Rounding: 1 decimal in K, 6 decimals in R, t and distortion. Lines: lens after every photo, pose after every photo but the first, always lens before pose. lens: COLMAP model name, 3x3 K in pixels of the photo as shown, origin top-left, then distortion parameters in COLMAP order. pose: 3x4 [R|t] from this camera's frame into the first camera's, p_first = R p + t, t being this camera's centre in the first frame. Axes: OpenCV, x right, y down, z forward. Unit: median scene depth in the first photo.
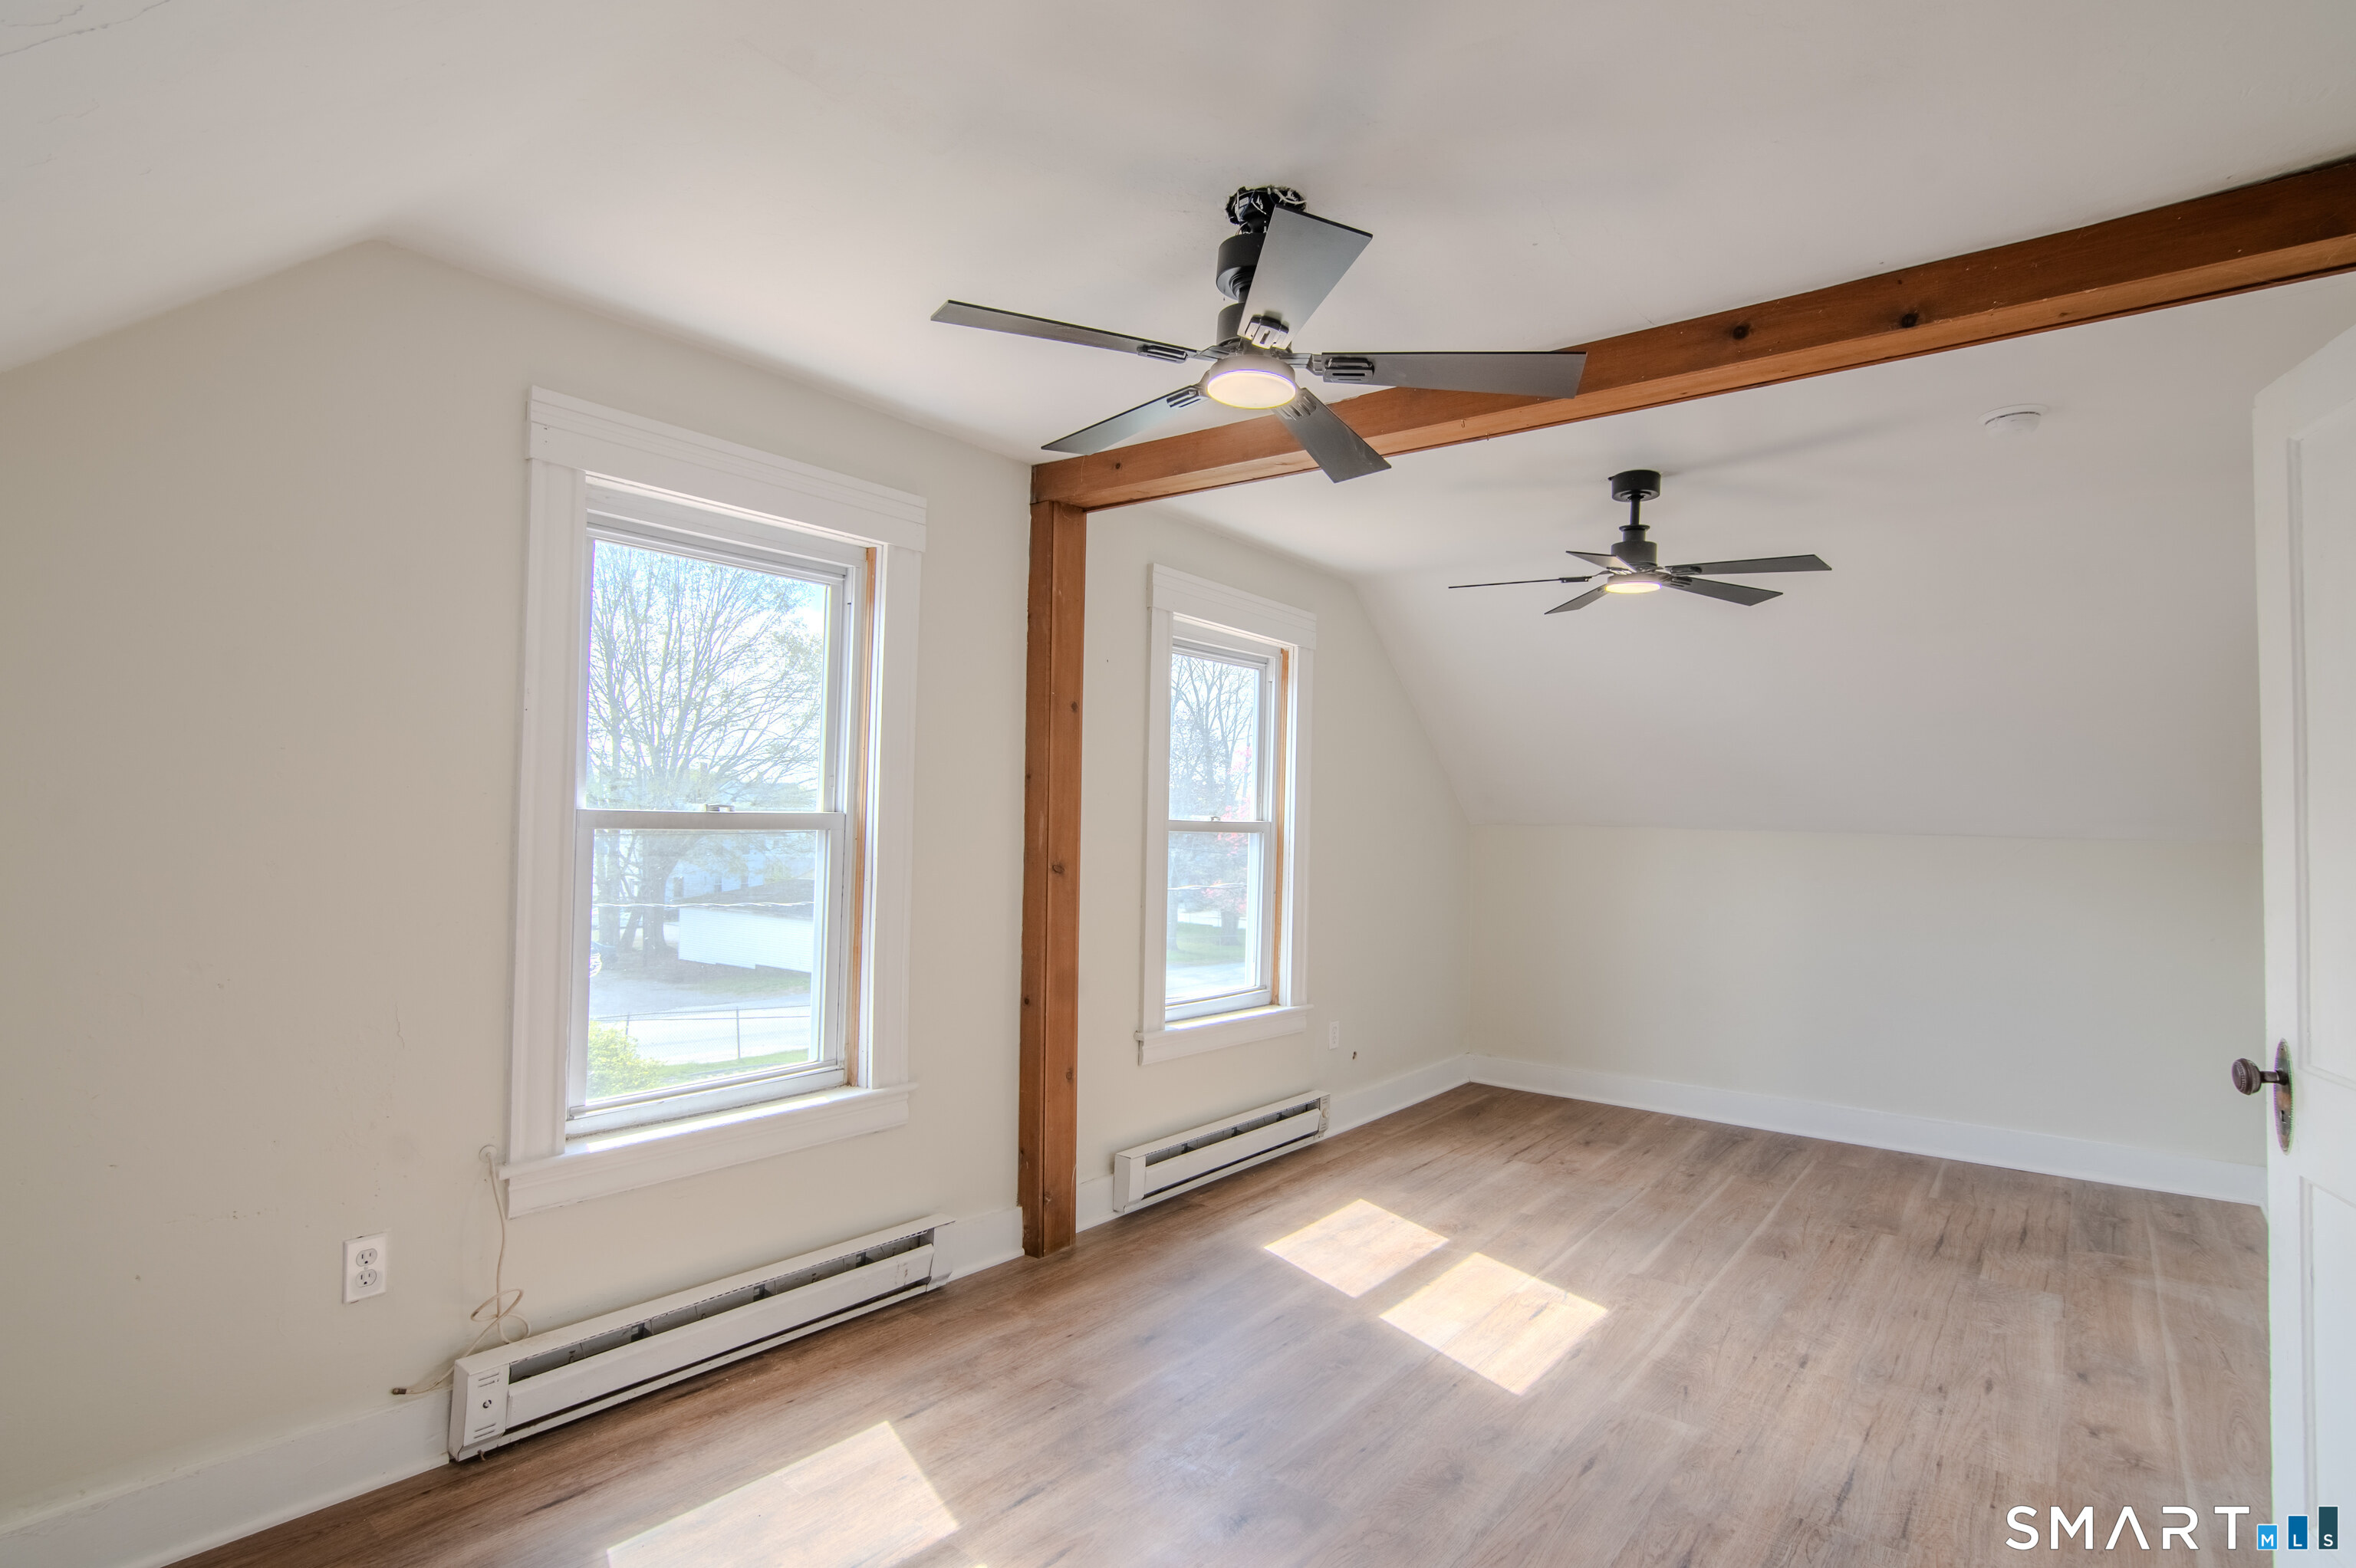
lens RADIAL K [[1170.4, 0, 1174.9], [0, 1170.4, 786.8], [0, 0, 1]] dist [-0.036088, 0.012454]
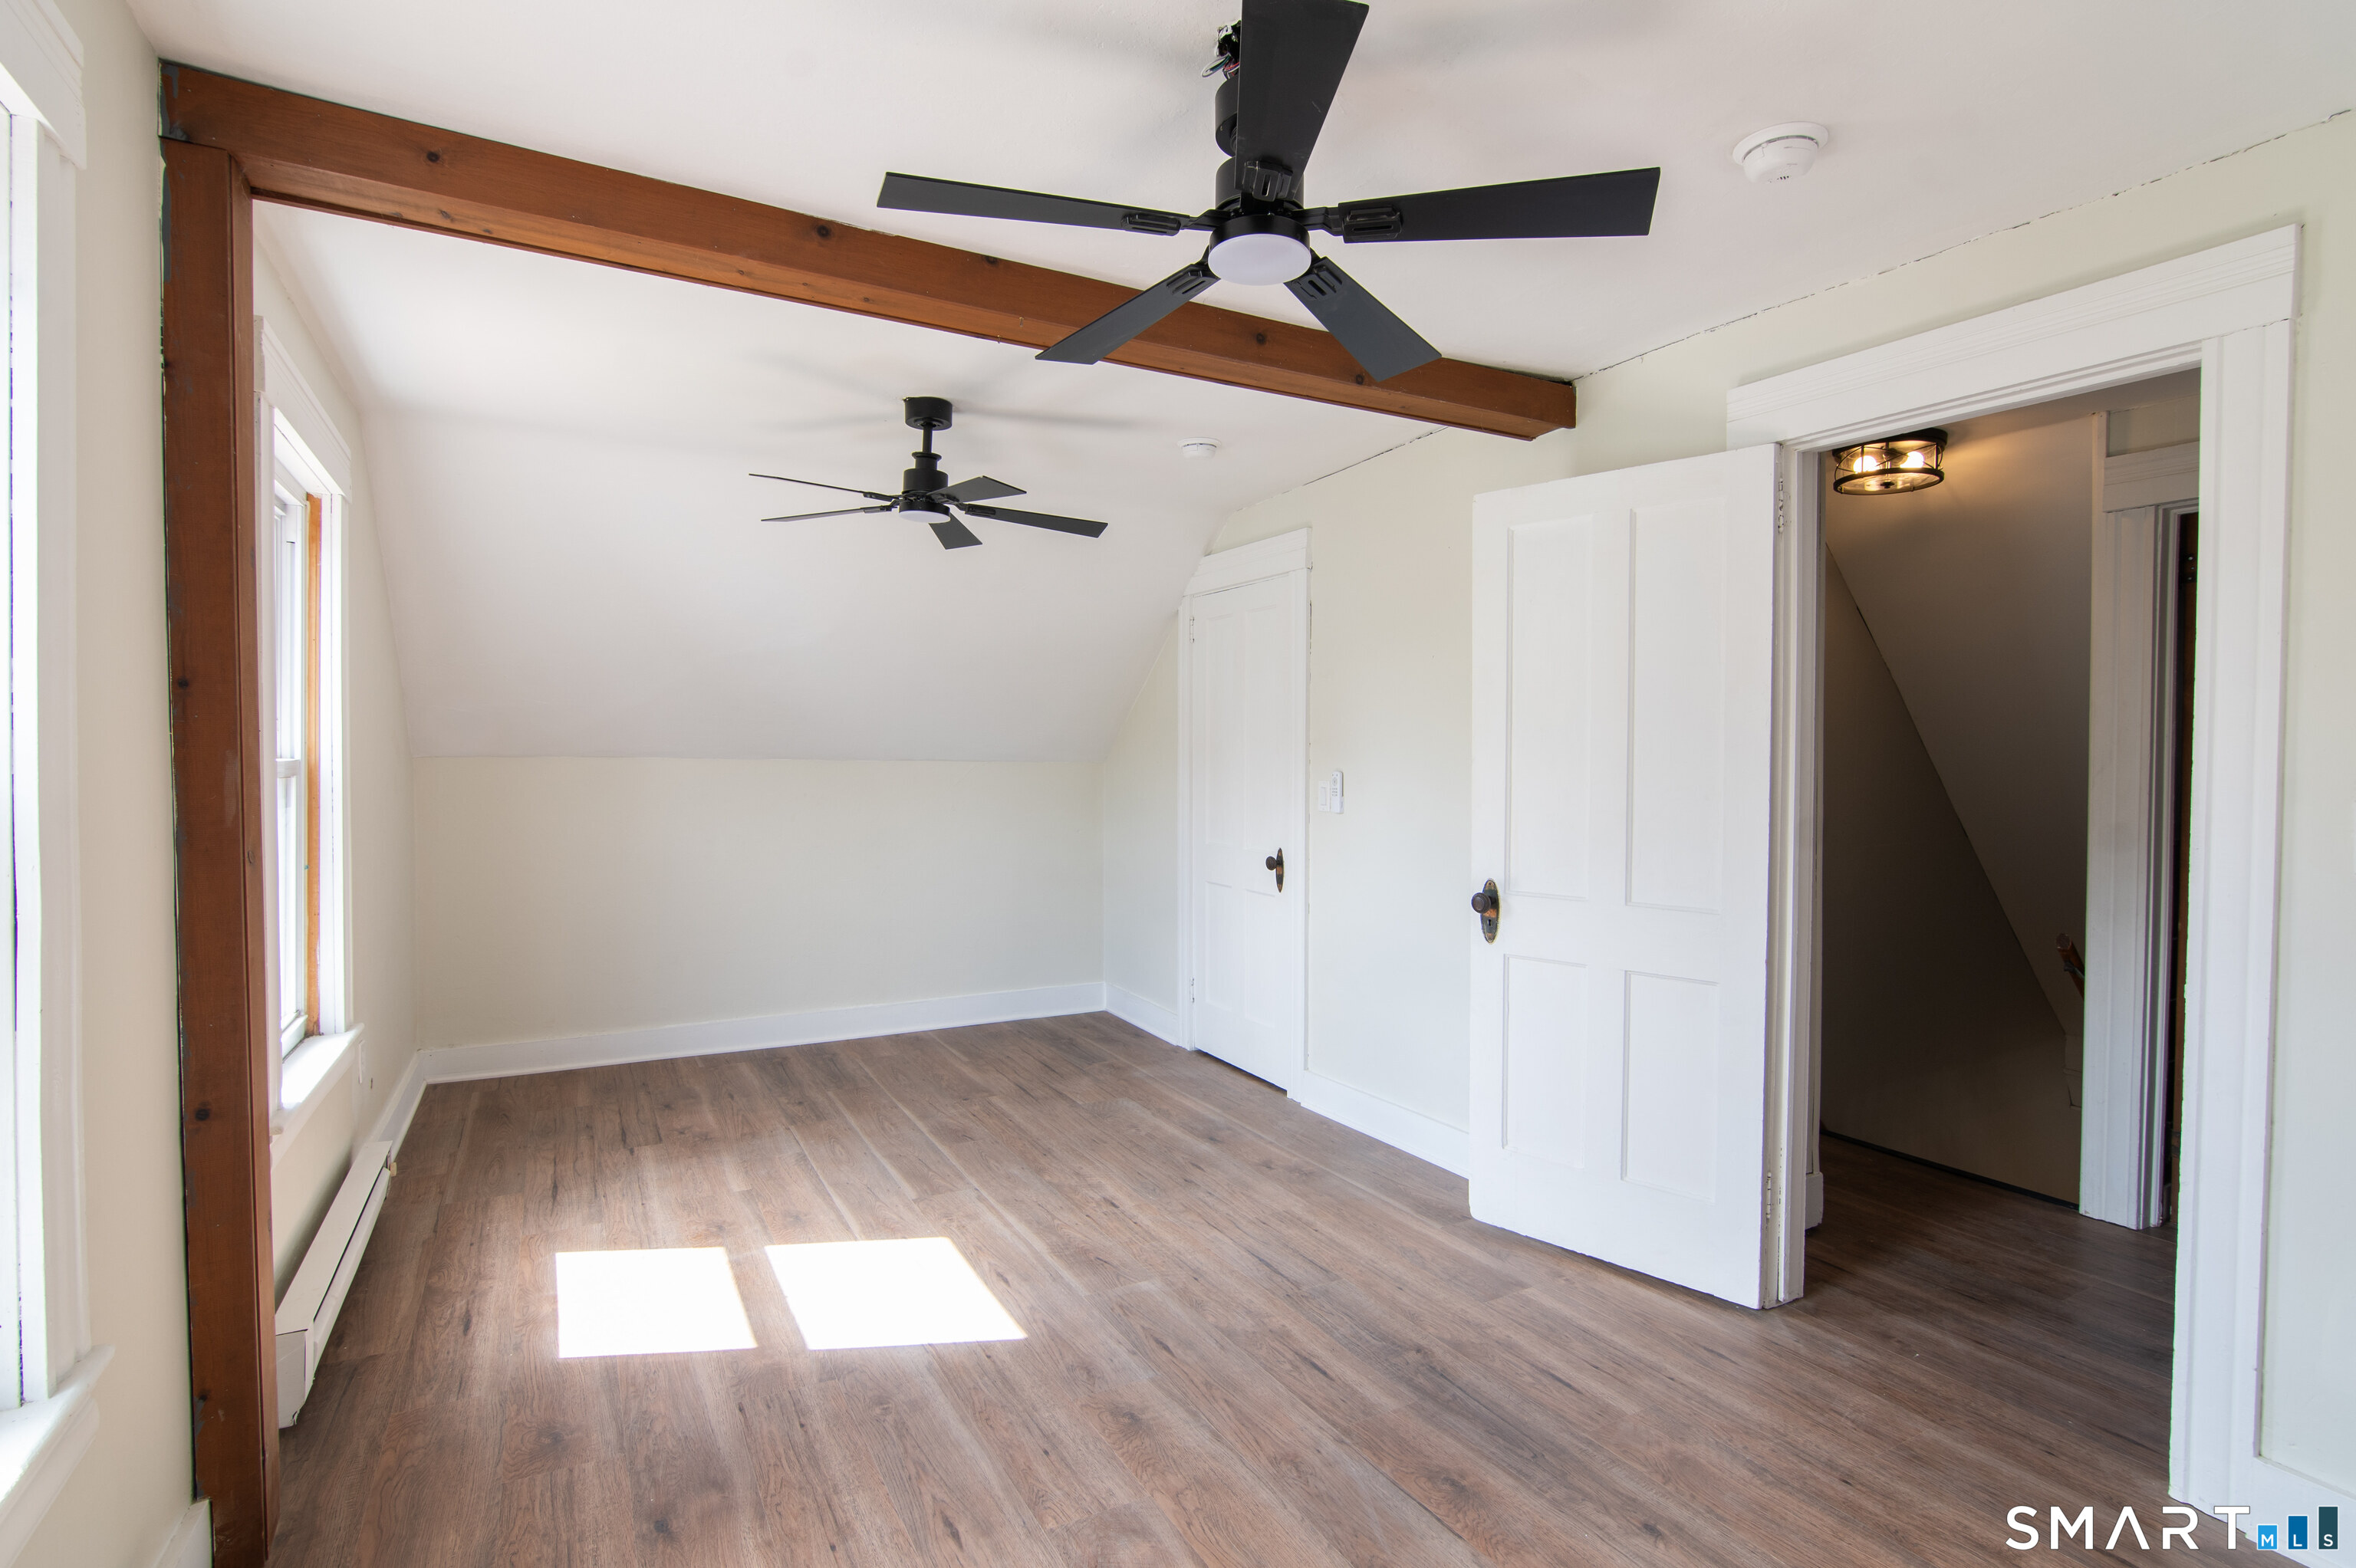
lens RADIAL K [[1170.4, 0, 1174.9], [0, 1170.4, 786.8], [0, 0, 1]] dist [-0.036088, 0.012454]
pose [[0.371421, -0.042385, 0.927497, -0.446963], [-0.024258, 0.998173, 0.055329, -0.001811], [-0.928148, -0.043050, 0.369714, 0.424346]]
